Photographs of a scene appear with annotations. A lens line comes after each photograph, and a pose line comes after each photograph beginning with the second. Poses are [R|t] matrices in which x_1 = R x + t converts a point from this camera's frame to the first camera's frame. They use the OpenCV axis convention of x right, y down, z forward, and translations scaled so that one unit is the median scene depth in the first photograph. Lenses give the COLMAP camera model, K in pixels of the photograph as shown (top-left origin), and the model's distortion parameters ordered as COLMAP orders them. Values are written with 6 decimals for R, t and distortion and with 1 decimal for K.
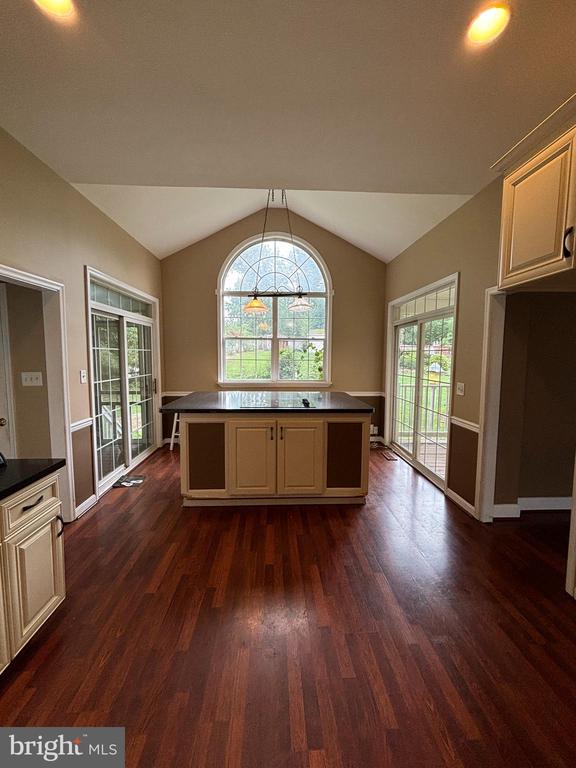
lens RADIAL K [[312.2, 0, 288.0], [0, 312.2, 384.0], [0, 0, 1]] dist [0.029362, 0.000015]
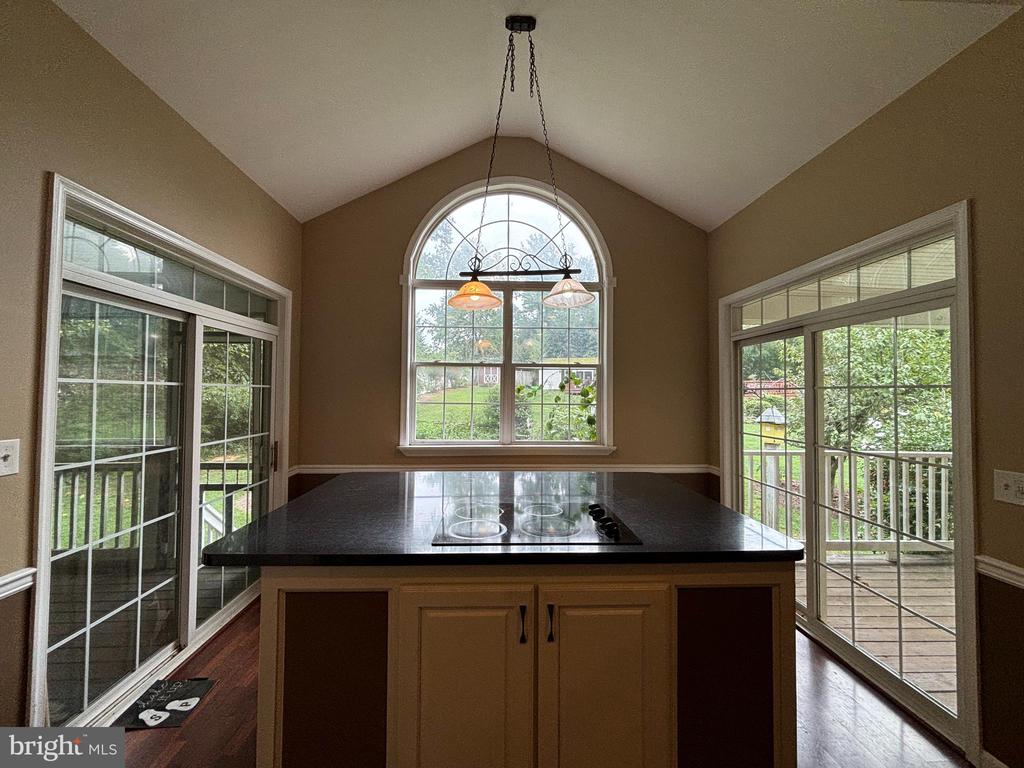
lens RADIAL K [[410.1, 0, 512.0], [0, 410.1, 384.0], [0, 0, 1]] dist [0.001896, 0.000019]
pose [[0.999988, 0.000716, 0.004823, -0.040359], [-0.000167, 0.993600, -0.112960, -0.033712], [-0.004873, 0.112958, 0.993588, 0.316684]]
